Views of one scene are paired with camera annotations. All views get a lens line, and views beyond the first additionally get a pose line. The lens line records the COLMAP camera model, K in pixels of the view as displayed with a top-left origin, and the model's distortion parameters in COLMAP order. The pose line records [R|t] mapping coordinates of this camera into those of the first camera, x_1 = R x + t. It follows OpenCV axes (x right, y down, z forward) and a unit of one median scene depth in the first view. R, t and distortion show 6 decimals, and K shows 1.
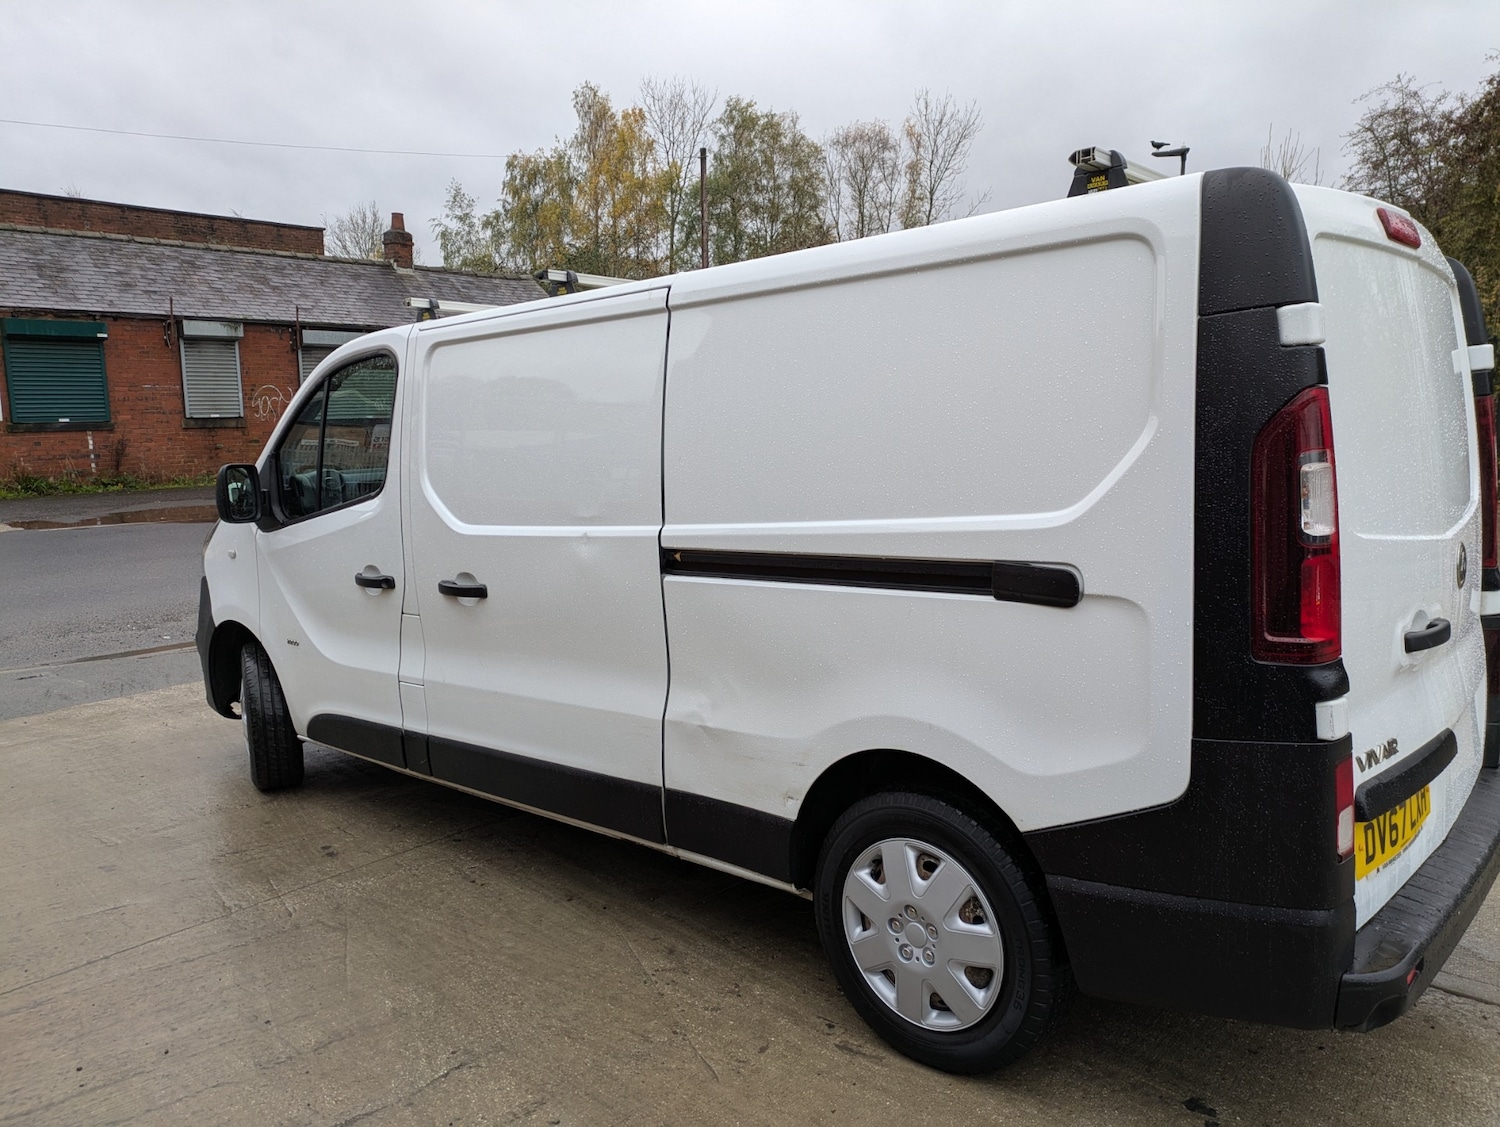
lens RADIAL K [[1096.9, 0, 761.2], [0, 1096.9, 560.1], [0, 0, 1]] dist [0.056076, -0.033314]
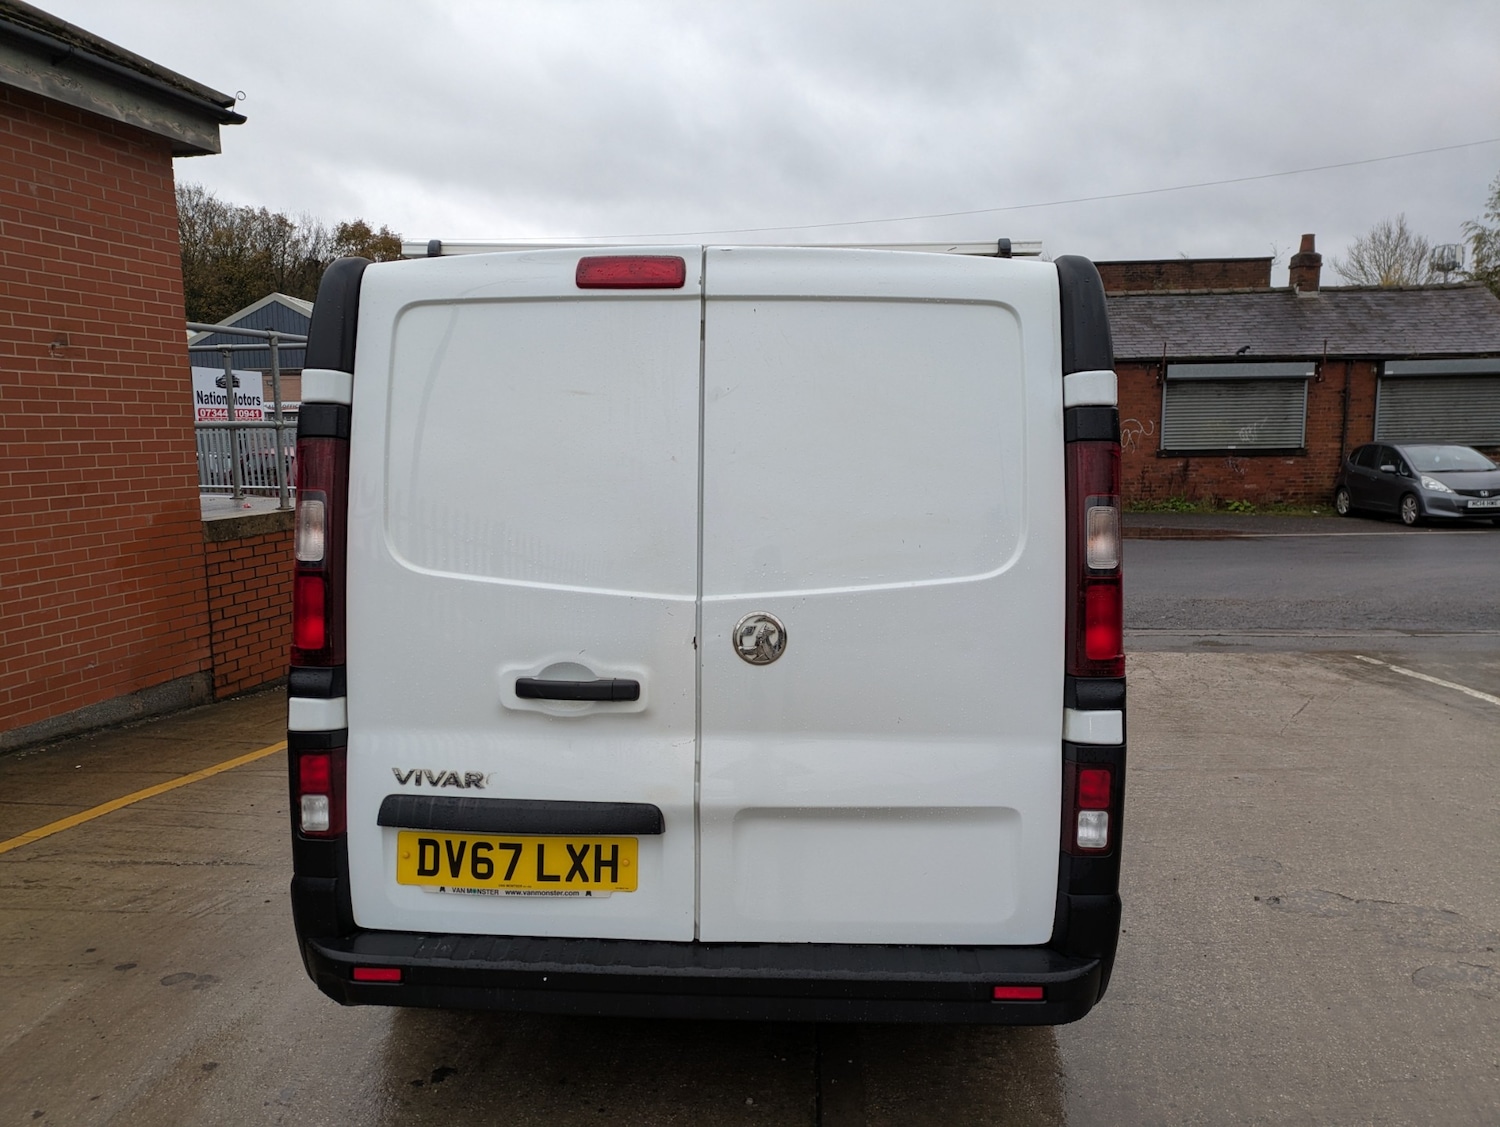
lens RADIAL K [[1096.9, 0, 744.2], [0, 1096.9, 556.8], [0, 0, 1]] dist [0.056076, -0.033314]
pose [[0.630940, 0.084243, -0.771244, 0.924175], [-0.107174, 0.994021, 0.020899, -0.054561], [0.768393, 0.069472, 0.636196, 0.319595]]
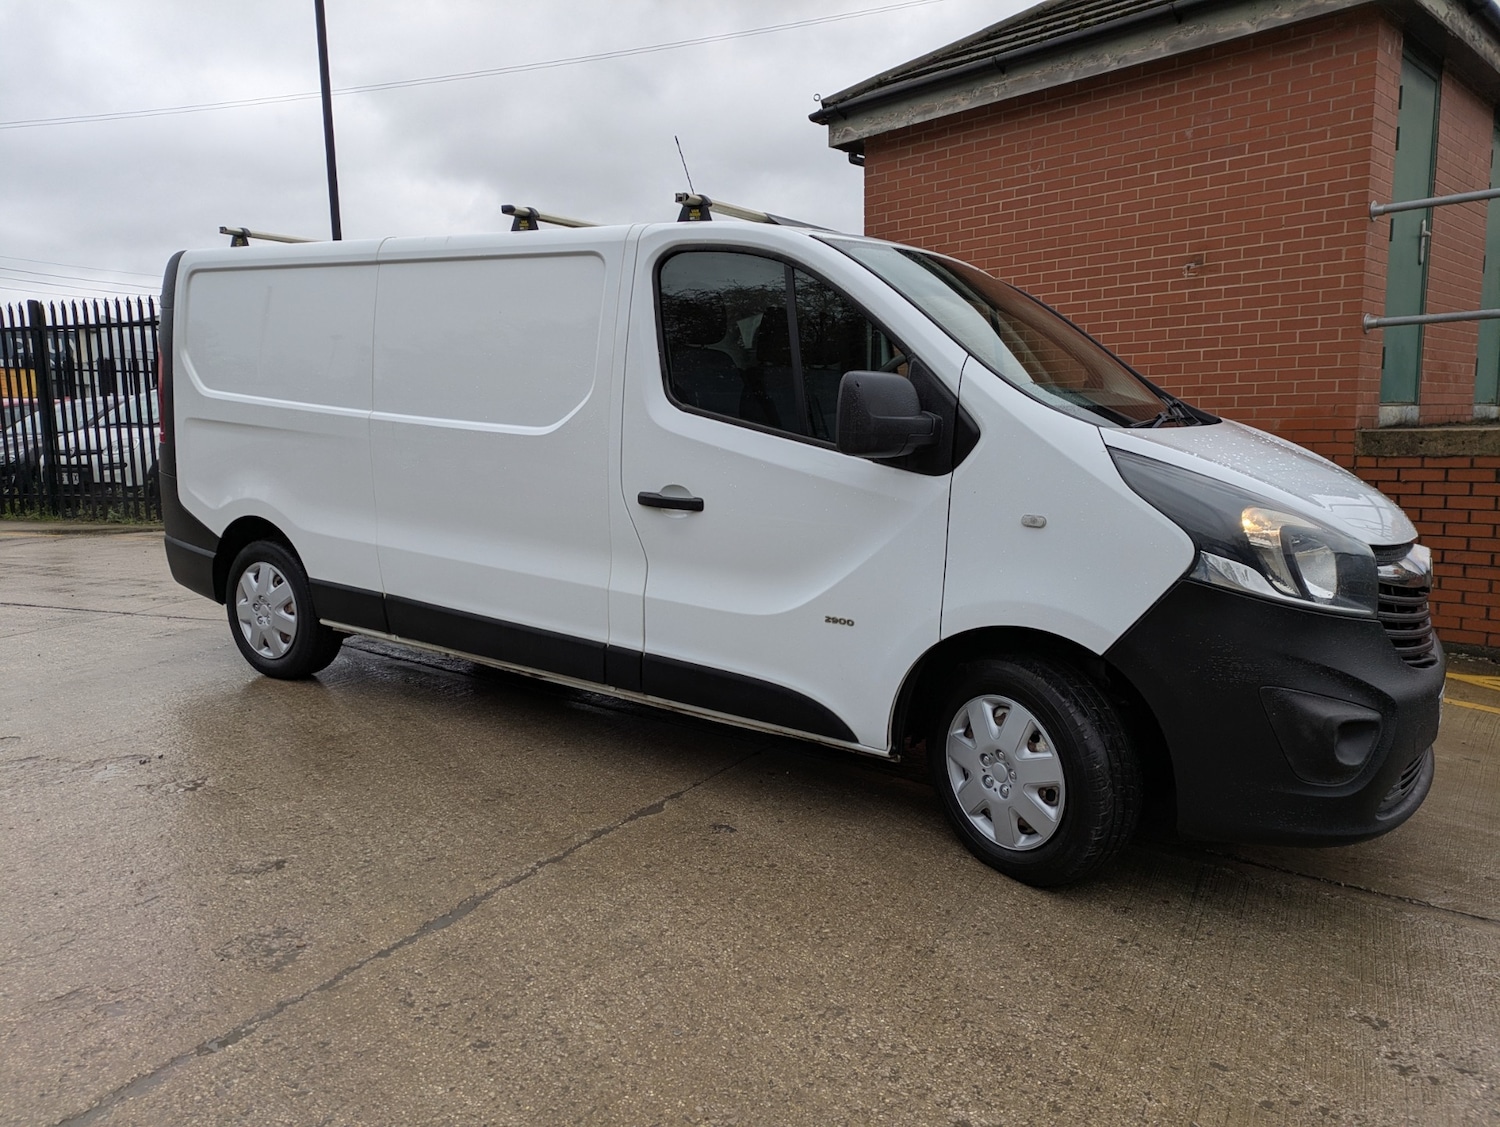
lens RADIAL K [[1096.9, 0, 721.0], [0, 1096.9, 560.7], [0, 0, 1]] dist [0.056076, -0.033314]
pose [[-0.990630, 0.030432, -0.133137, 0.052101], [-0.006844, 0.962571, 0.270943, -0.246923], [0.136399, 0.269316, -0.953344, 2.420197]]
